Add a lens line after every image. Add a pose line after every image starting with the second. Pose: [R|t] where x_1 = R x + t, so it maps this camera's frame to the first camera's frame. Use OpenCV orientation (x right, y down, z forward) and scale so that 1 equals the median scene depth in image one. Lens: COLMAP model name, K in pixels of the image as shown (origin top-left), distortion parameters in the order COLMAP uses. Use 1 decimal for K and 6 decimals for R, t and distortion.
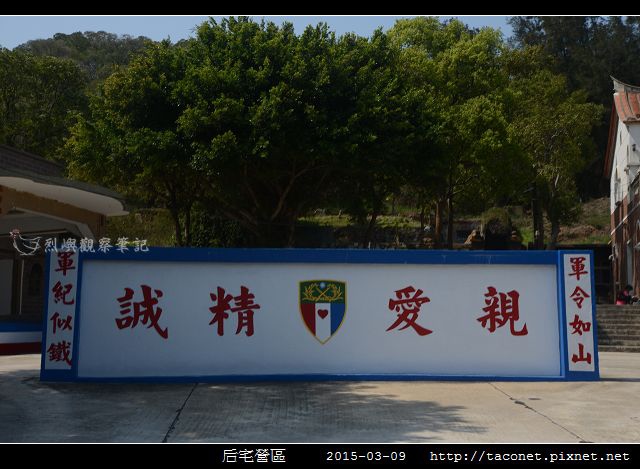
lens RADIAL K [[1069.8, 0, 292.1], [0, 1069.8, 234.1], [0, 0, 1]] dist [0.633242, 0.027461]
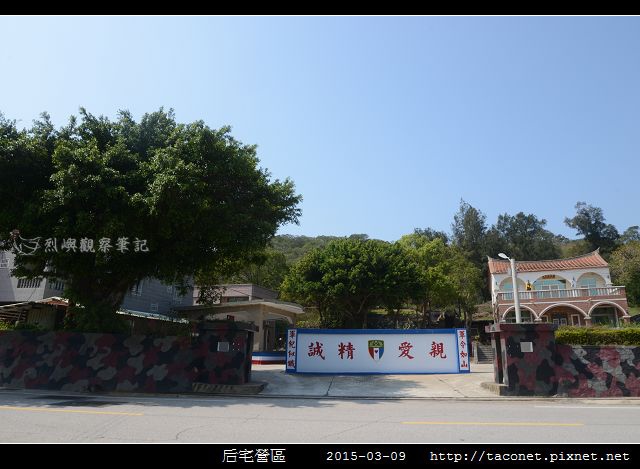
lens RADIAL K [[454.2, 0, 310.7], [0, 454.2, 233.9], [0, 0, 1]] dist [-0.001048, -0.000467]
pose [[0.992796, -0.030535, -0.115857, 0.003870], [0.009672, 0.984248, -0.176526, -0.024232], [0.119422, 0.174134, 0.977454, -0.282309]]
